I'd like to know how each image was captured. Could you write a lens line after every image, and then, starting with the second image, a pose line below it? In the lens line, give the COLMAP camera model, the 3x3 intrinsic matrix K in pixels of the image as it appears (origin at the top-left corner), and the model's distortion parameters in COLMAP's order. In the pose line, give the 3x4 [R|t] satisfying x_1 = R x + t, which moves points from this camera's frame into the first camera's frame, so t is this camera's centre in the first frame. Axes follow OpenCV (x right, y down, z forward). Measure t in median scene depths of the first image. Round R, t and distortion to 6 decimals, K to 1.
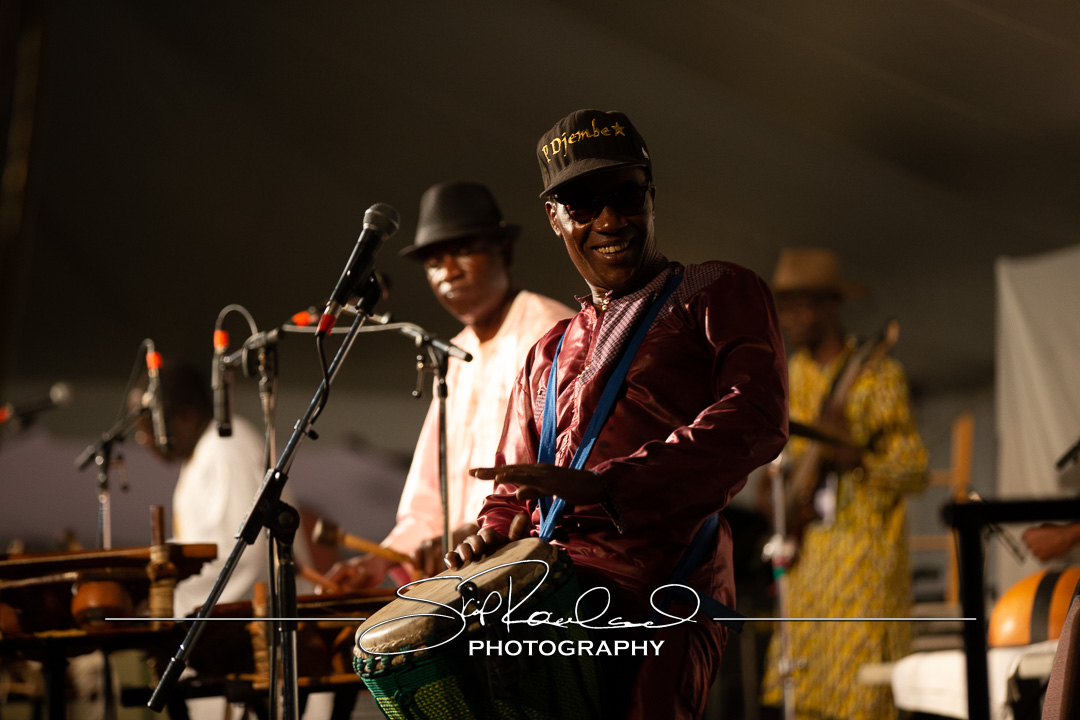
lens RADIAL K [[4657.7, 0, 540.0], [0, 4657.7, 360.0], [0, 0, 1]] dist [0.124546, 6.460677]
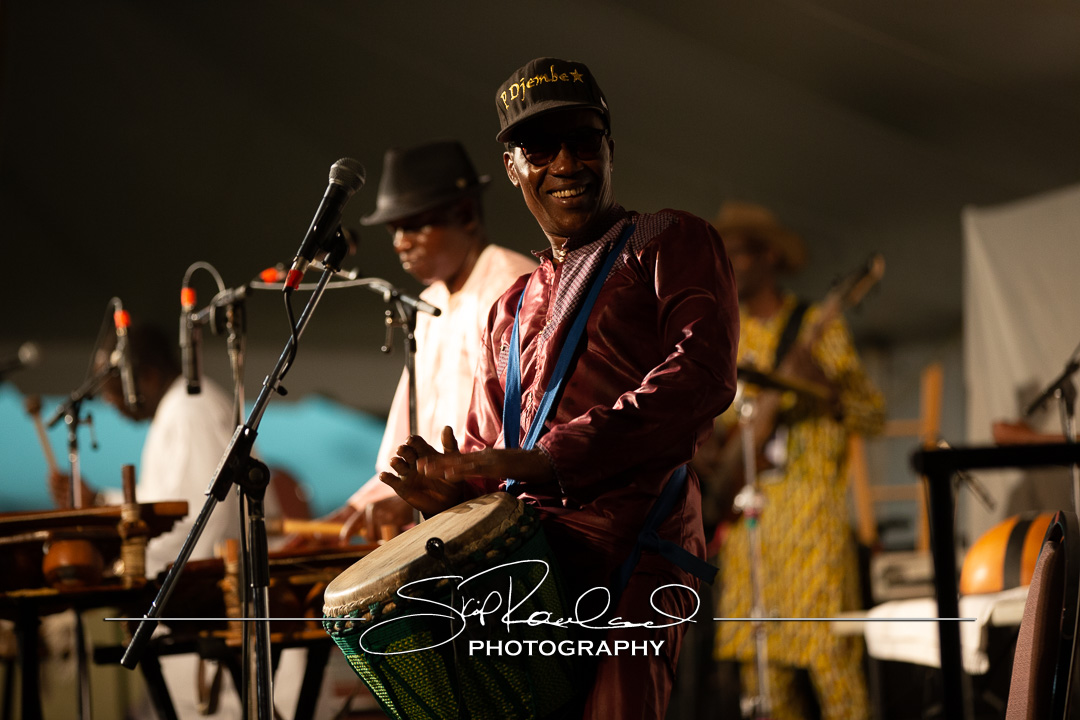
lens RADIAL K [[4631.9, 0, 541.2], [0, 4631.9, 457.8], [0, 0, 1]] dist [0.302117, 1.798984]
pose [[0.999903, -0.012452, 0.006204, 0.000513], [0.012254, 0.999448, 0.030880, 0.000269], [-0.006585, -0.030801, 0.999504, 0.004677]]
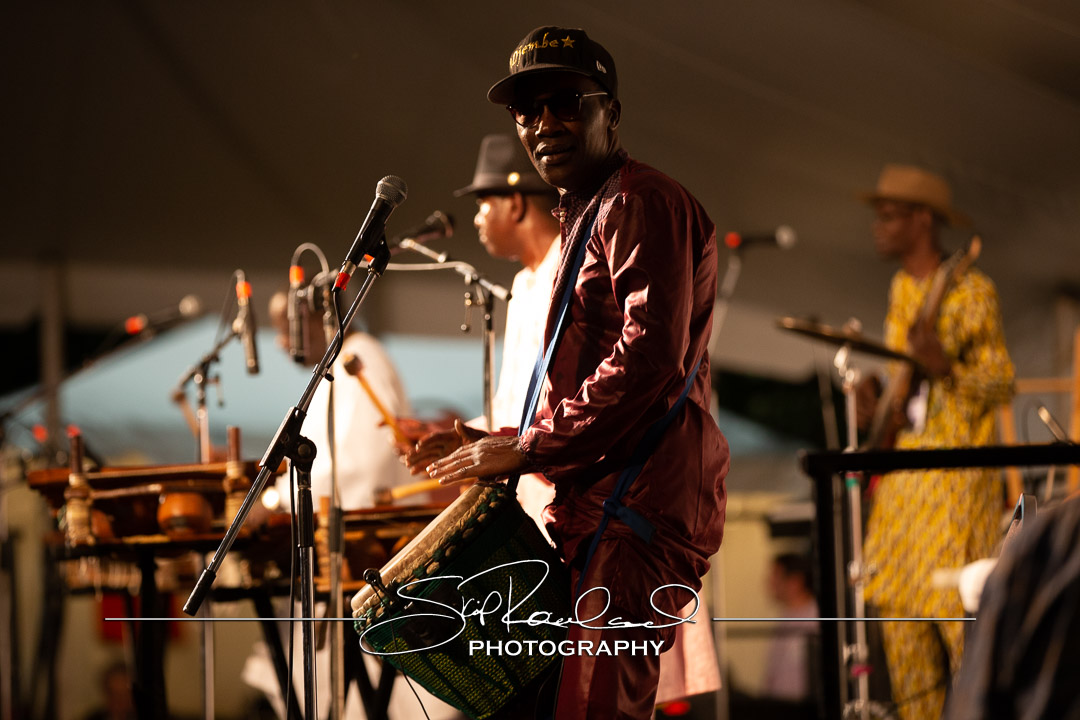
lens RADIAL K [[5016.4, 0, 540.0], [0, 5016.4, 360.0], [0, 0, 1]] dist [-0.096576, -3.786473]
pose [[0.997916, 0.007627, -0.064068, 0.071175], [-0.005629, 0.999494, 0.031321, -0.023599], [0.064275, -0.030895, 0.997454, -0.200644]]
